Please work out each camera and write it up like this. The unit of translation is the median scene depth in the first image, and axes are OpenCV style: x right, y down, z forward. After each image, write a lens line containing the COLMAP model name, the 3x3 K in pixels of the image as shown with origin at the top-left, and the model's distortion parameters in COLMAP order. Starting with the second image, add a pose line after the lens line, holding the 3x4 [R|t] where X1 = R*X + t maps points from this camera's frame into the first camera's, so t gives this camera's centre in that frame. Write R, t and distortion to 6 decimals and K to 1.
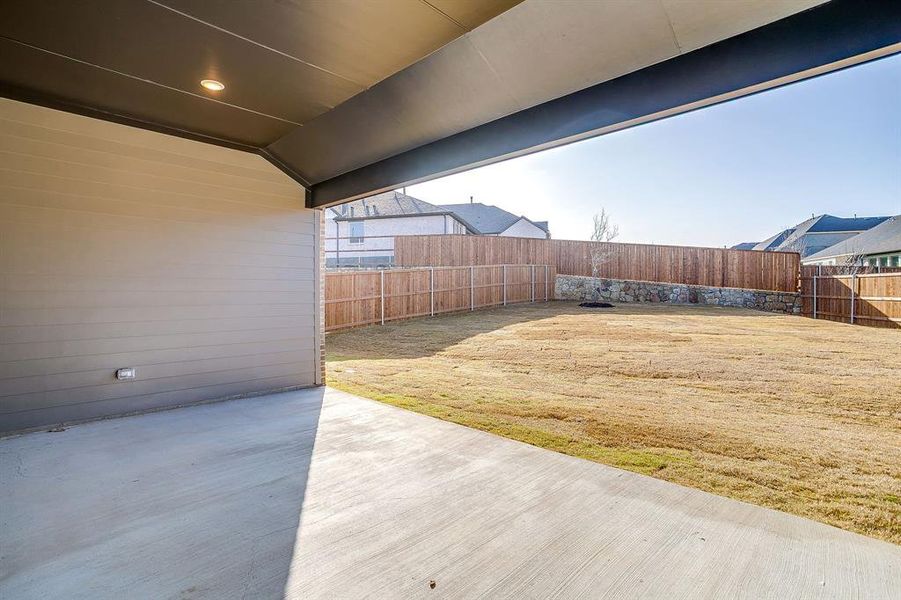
lens RADIAL K [[445.3, 0, 444.9], [0, 445.3, 298.2], [0, 0, 1]] dist [-0.043673, 0.028619]
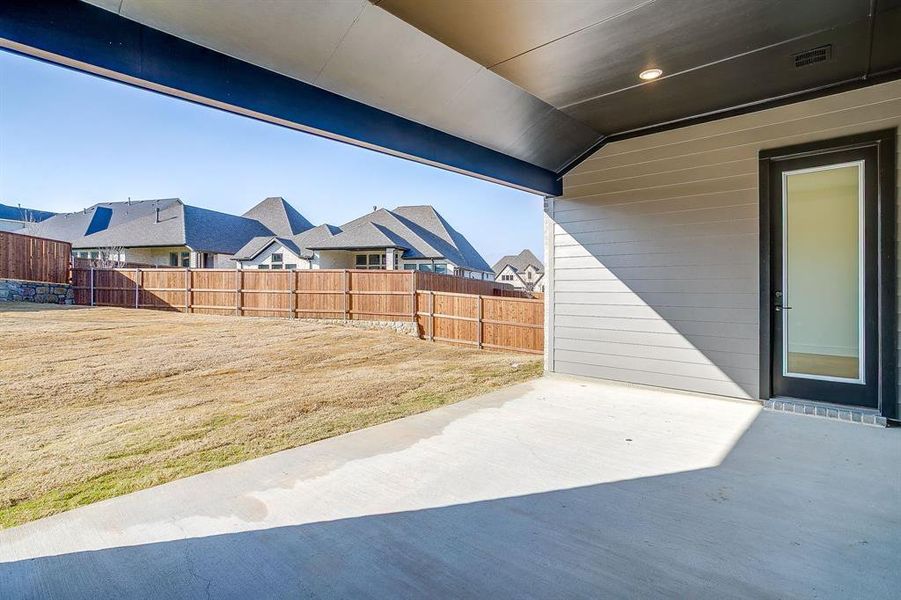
lens RADIAL K [[442.5, 0, 445.2], [0, 442.5, 283.6], [0, 0, 1]] dist [0.000336, 0.000523]
pose [[-0.002734, 0.006156, 0.999977, -0.175718], [0.006810, 0.999958, -0.006137, -0.001717], [-0.999973, 0.006793, -0.002776, 0.166186]]
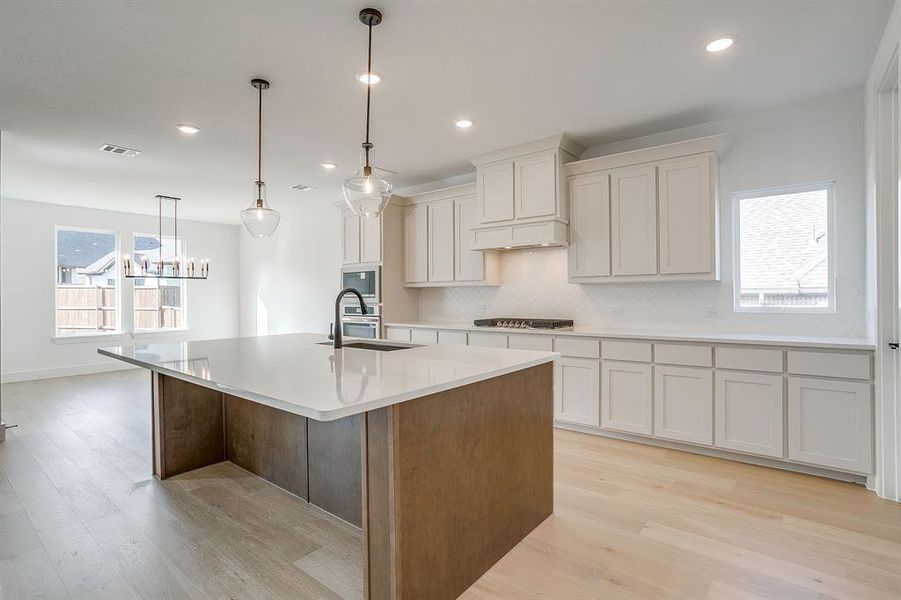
lens RADIAL K [[445.3, 0, 444.9], [0, 445.3, 298.2], [0, 0, 1]] dist [-0.043673, 0.028619]
pose [[-0.084342, 0.003393, 0.996431, -0.208718], [0.011299, 0.999933, -0.002449, -0.001084], [-0.996373, 0.011052, -0.084374, -0.218063]]
